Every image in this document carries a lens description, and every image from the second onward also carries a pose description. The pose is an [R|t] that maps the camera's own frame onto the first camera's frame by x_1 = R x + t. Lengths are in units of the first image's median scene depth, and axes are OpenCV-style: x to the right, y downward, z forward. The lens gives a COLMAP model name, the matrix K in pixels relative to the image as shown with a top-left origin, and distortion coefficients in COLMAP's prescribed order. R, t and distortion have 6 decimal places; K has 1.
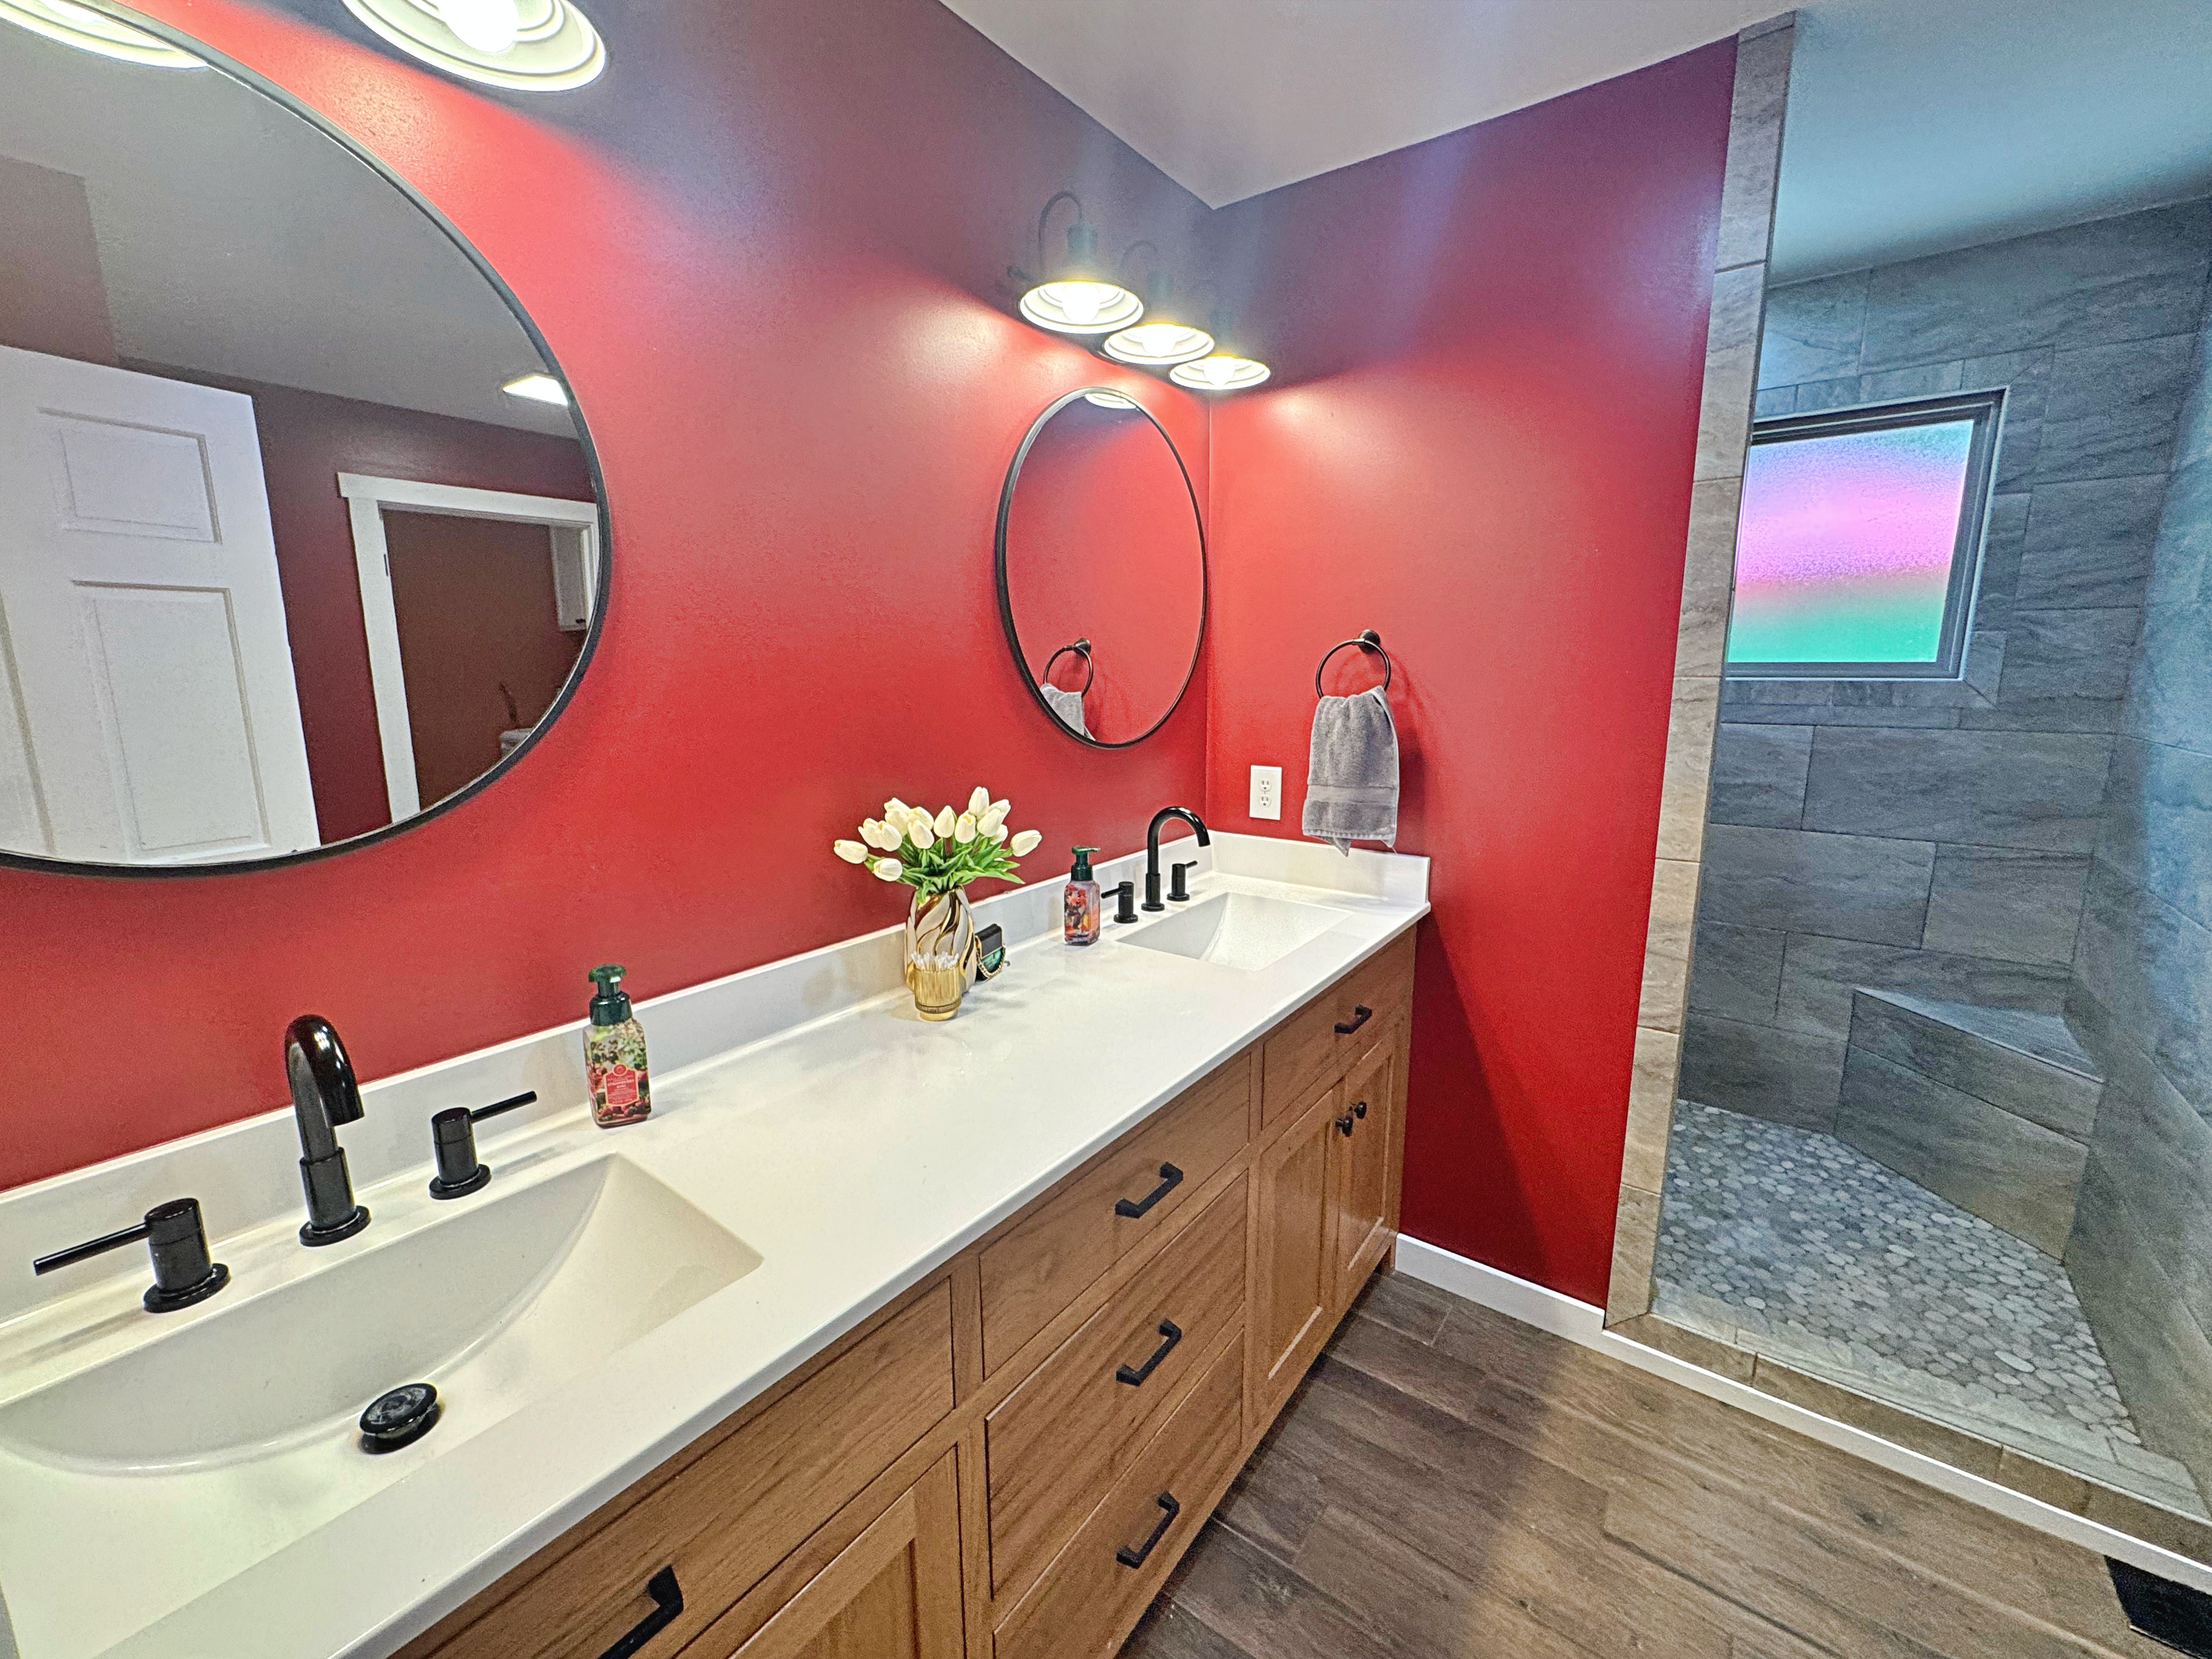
lens RADIAL K [[880.4, 0, 1112.4], [0, 880.4, 826.2], [0, 0, 1]] dist [-0.002371, -0.000427]
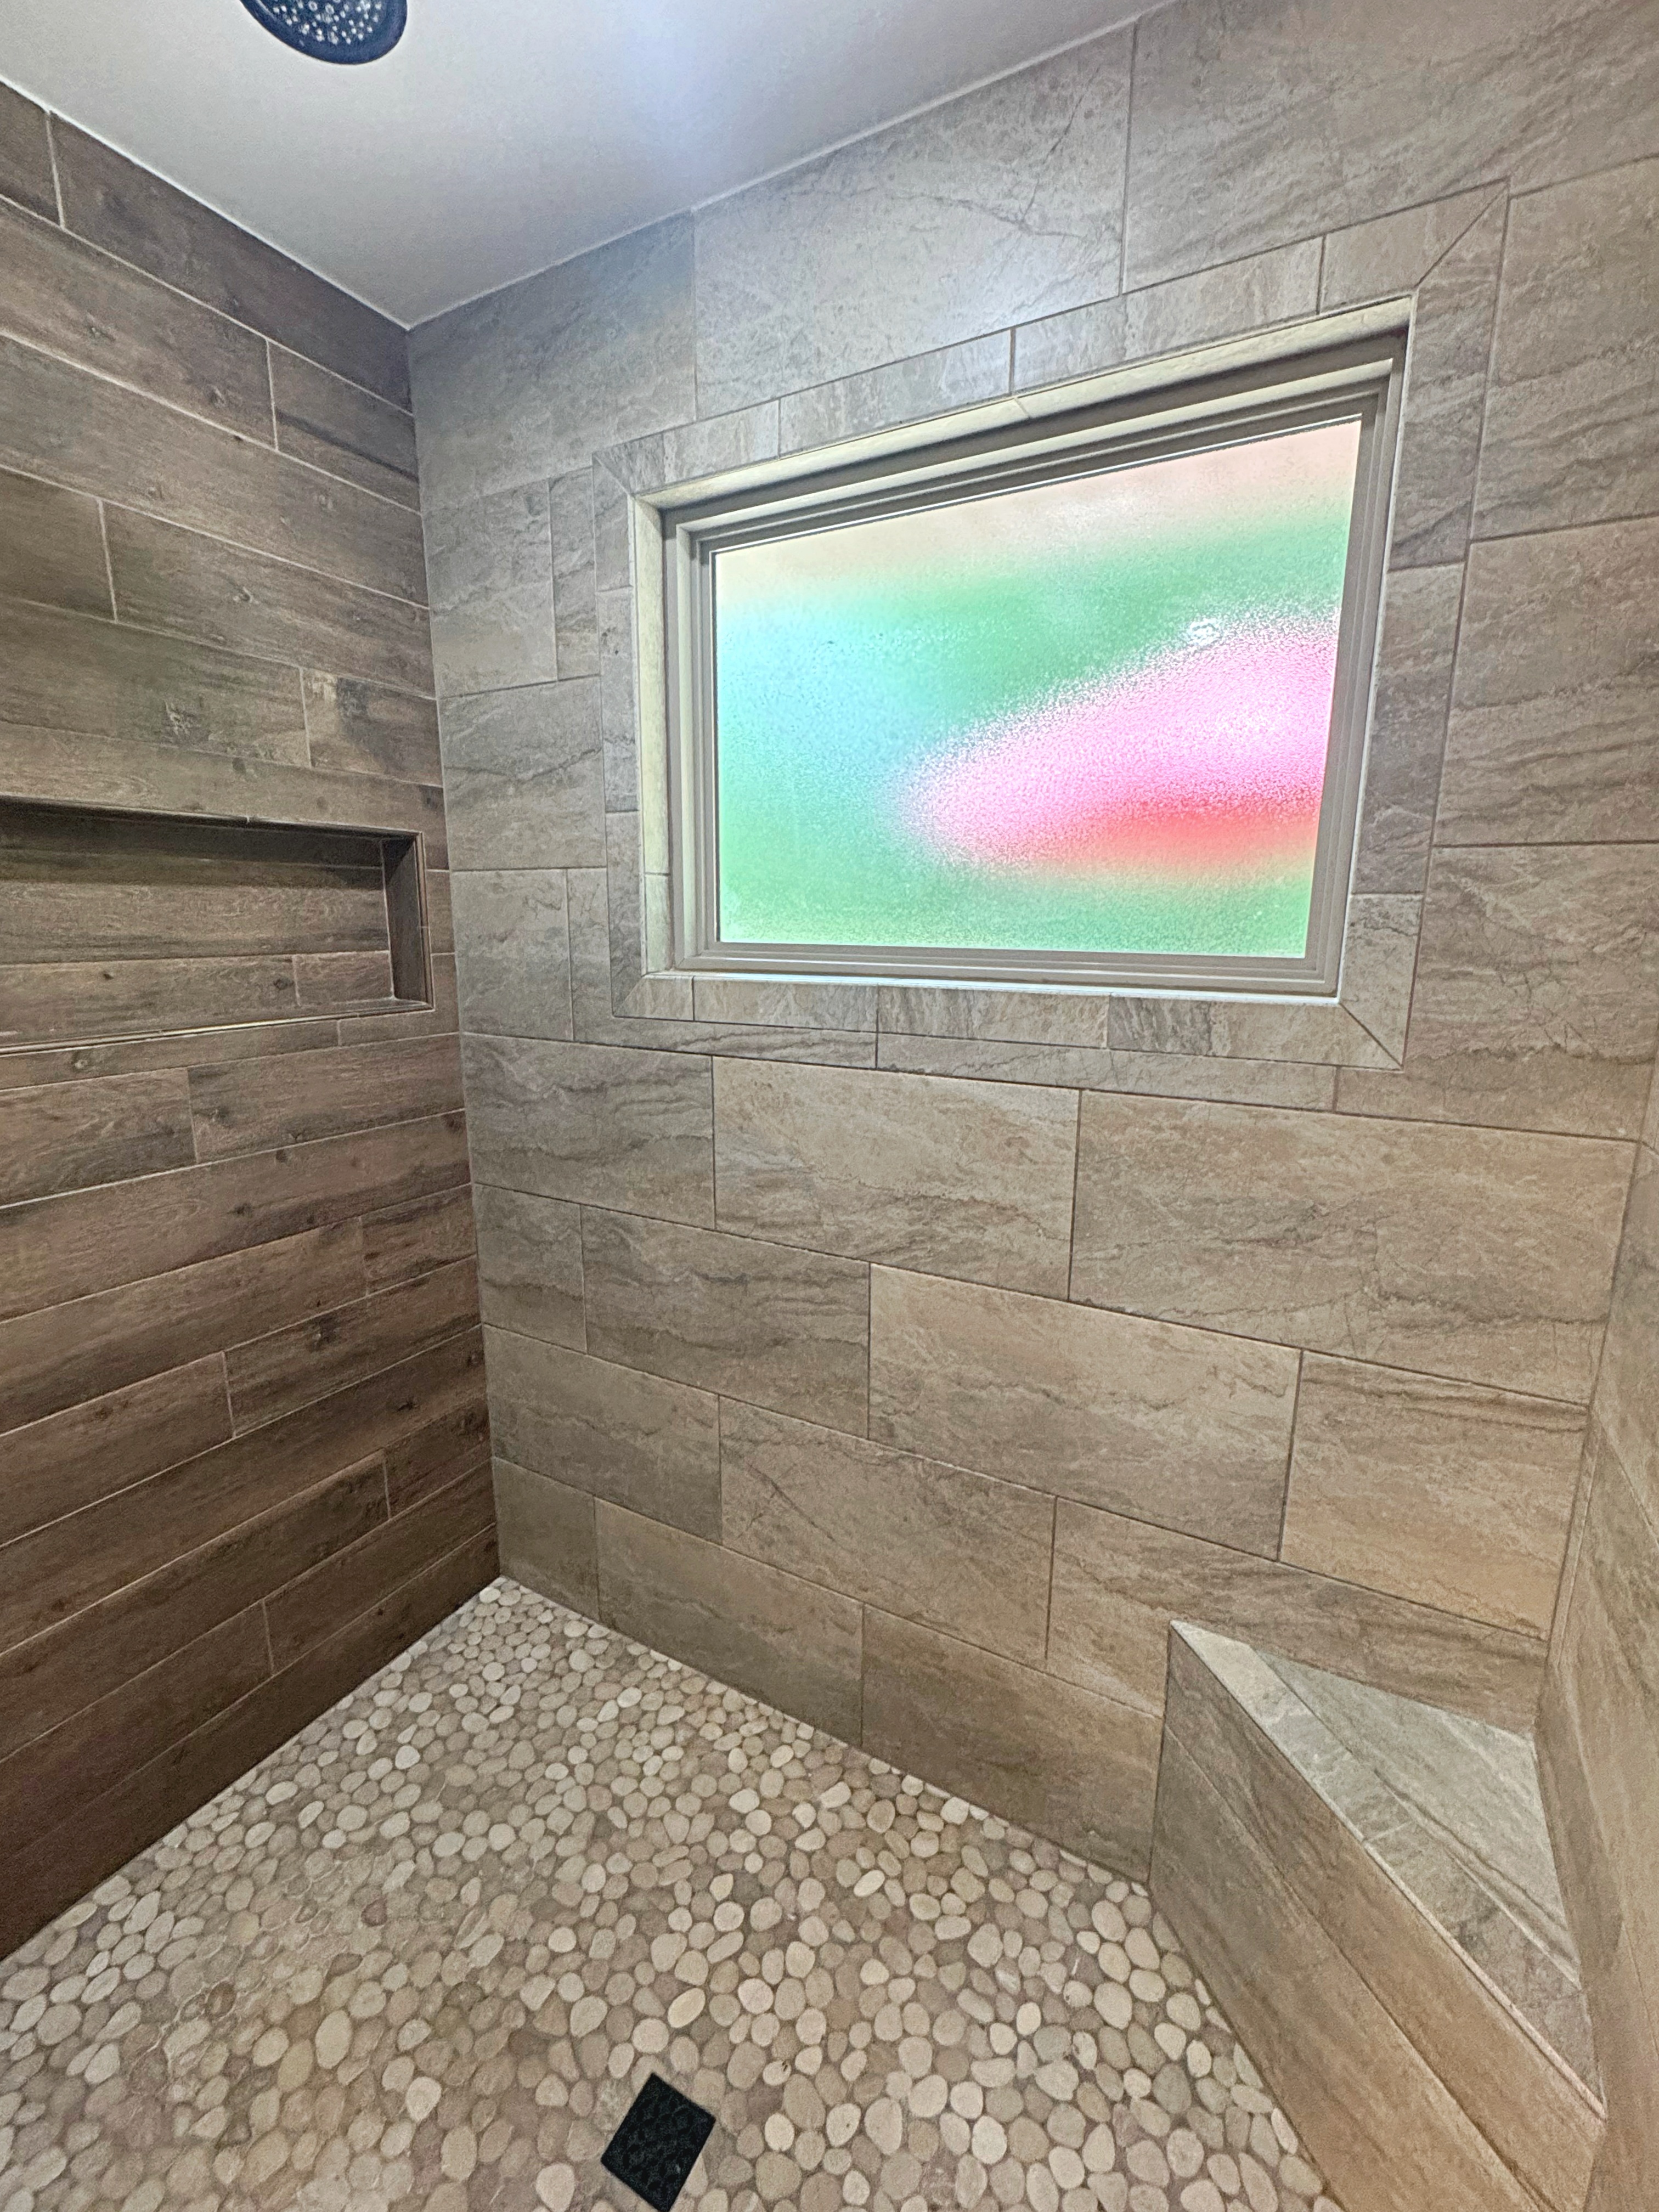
lens RADIAL K [[929.5, 0, 830.8], [0, 929.5, 1104.2], [0, 0, 1]] dist [-0.003078, -0.000789]
pose [[0.989611, -0.015933, 0.142882, 0.630542], [0.013328, 0.999727, 0.019165, -0.124948], [-0.143148, -0.017062, 0.989554, 0.556699]]
